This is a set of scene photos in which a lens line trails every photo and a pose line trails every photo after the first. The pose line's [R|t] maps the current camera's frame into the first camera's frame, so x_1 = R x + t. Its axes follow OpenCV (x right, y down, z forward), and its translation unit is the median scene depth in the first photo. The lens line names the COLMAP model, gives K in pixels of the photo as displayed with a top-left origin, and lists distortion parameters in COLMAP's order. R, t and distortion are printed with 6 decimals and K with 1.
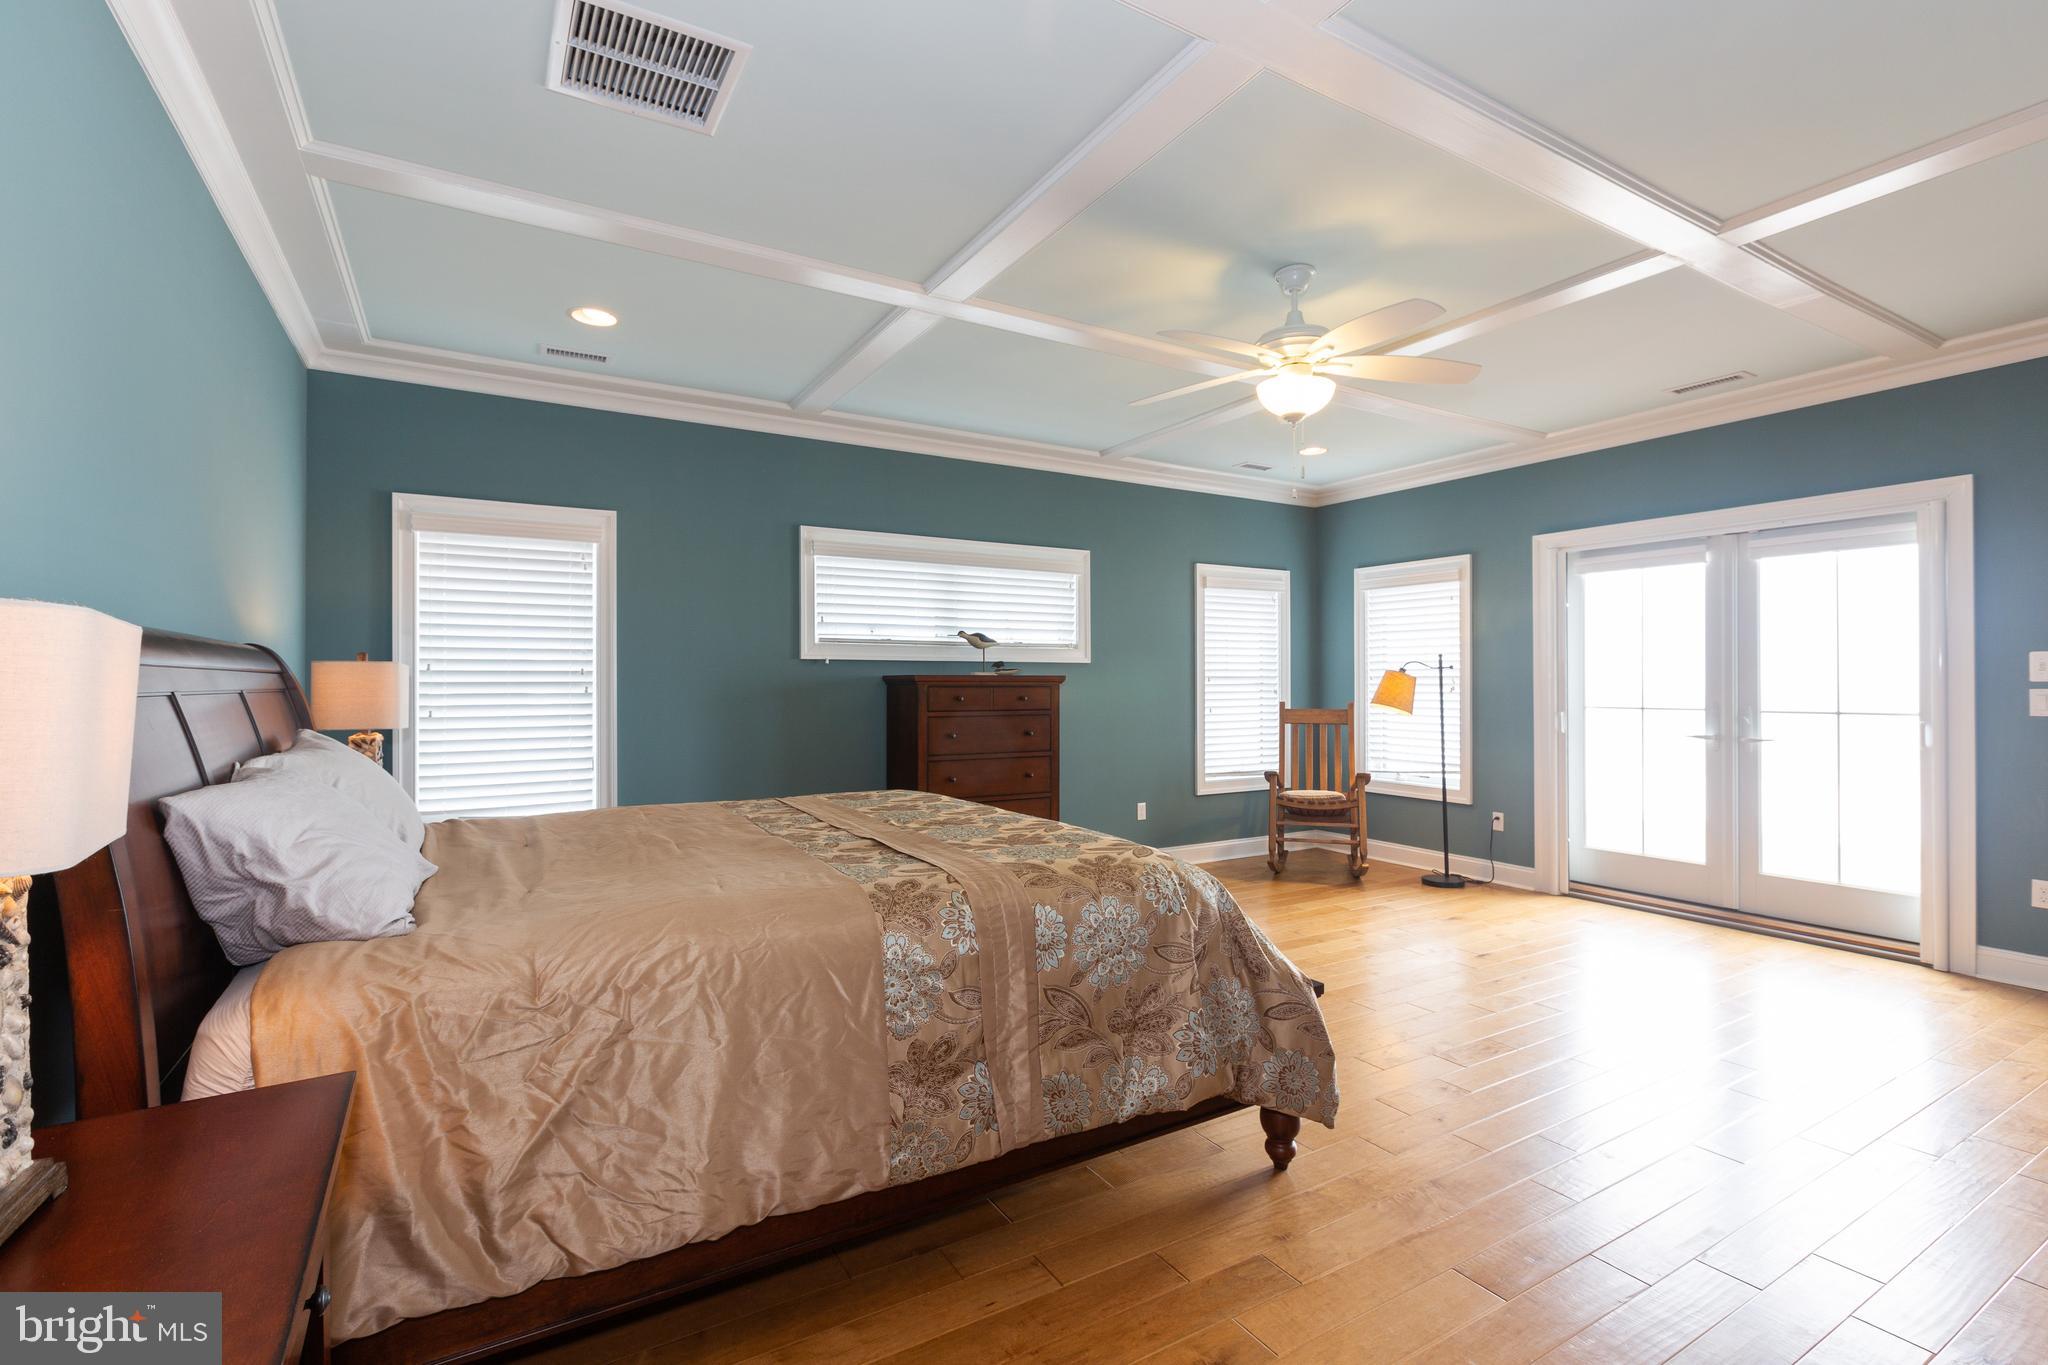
lens RADIAL K [[924.1, 0, 1038.5], [0, 924.1, 682.8], [0, 0, 1]] dist [-0.003503, 0.000681]
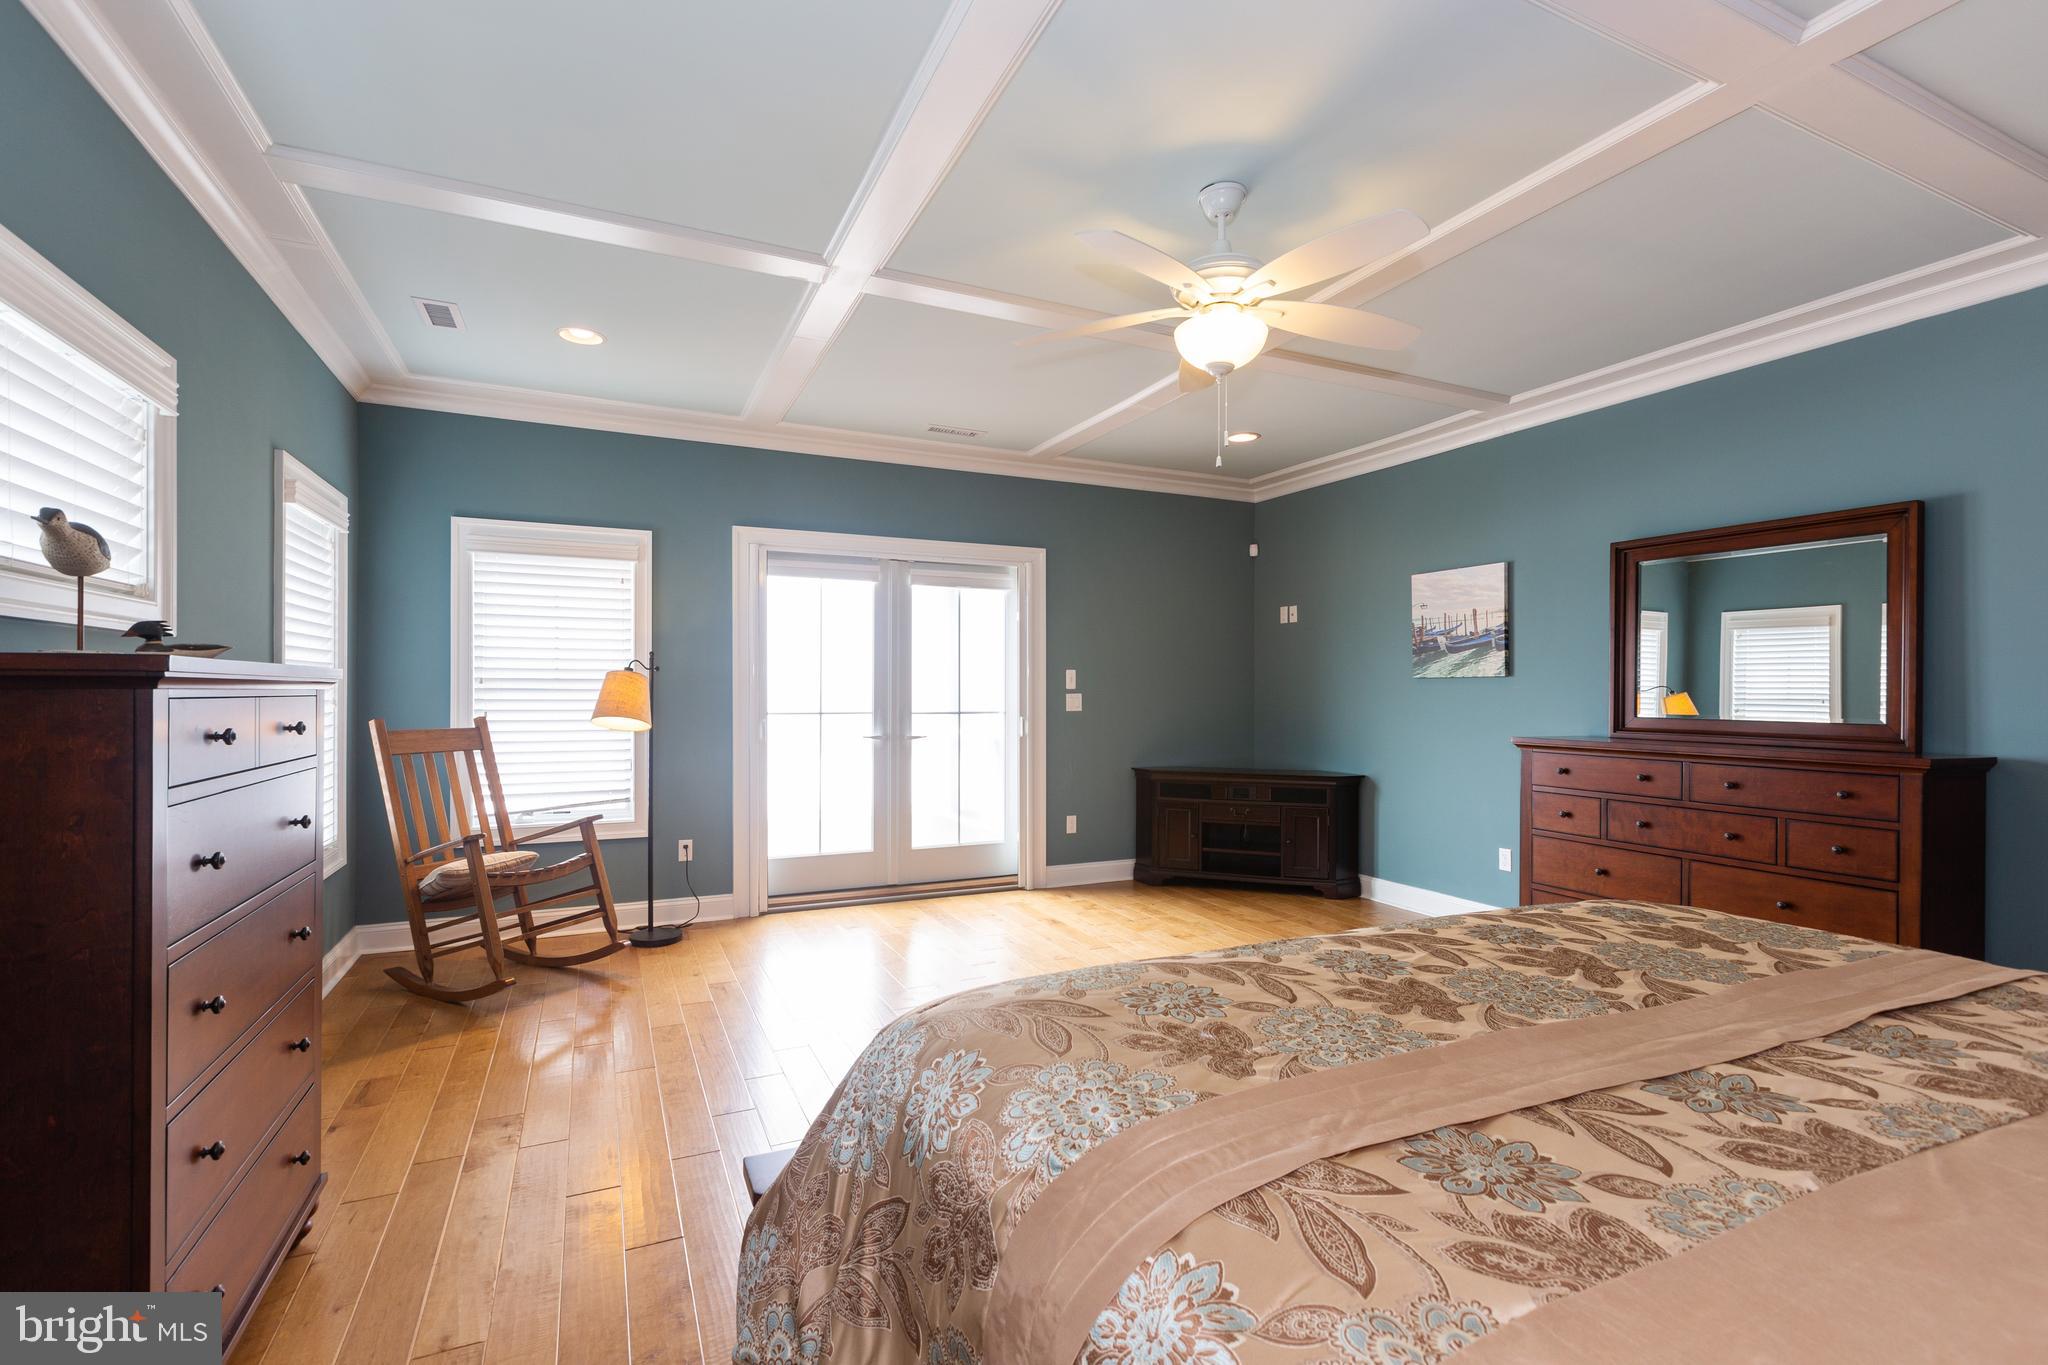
lens RADIAL K [[924.1, 0, 1035.4], [0, 924.1, 686.5], [0, 0, 1]] dist [-0.003503, 0.000681]
pose [[0.108307, -0.002521, 0.994114, -0.370825], [-0.008245, 0.999960, 0.003434, -0.008483], [-0.994083, -0.008569, 0.108282, 0.681721]]
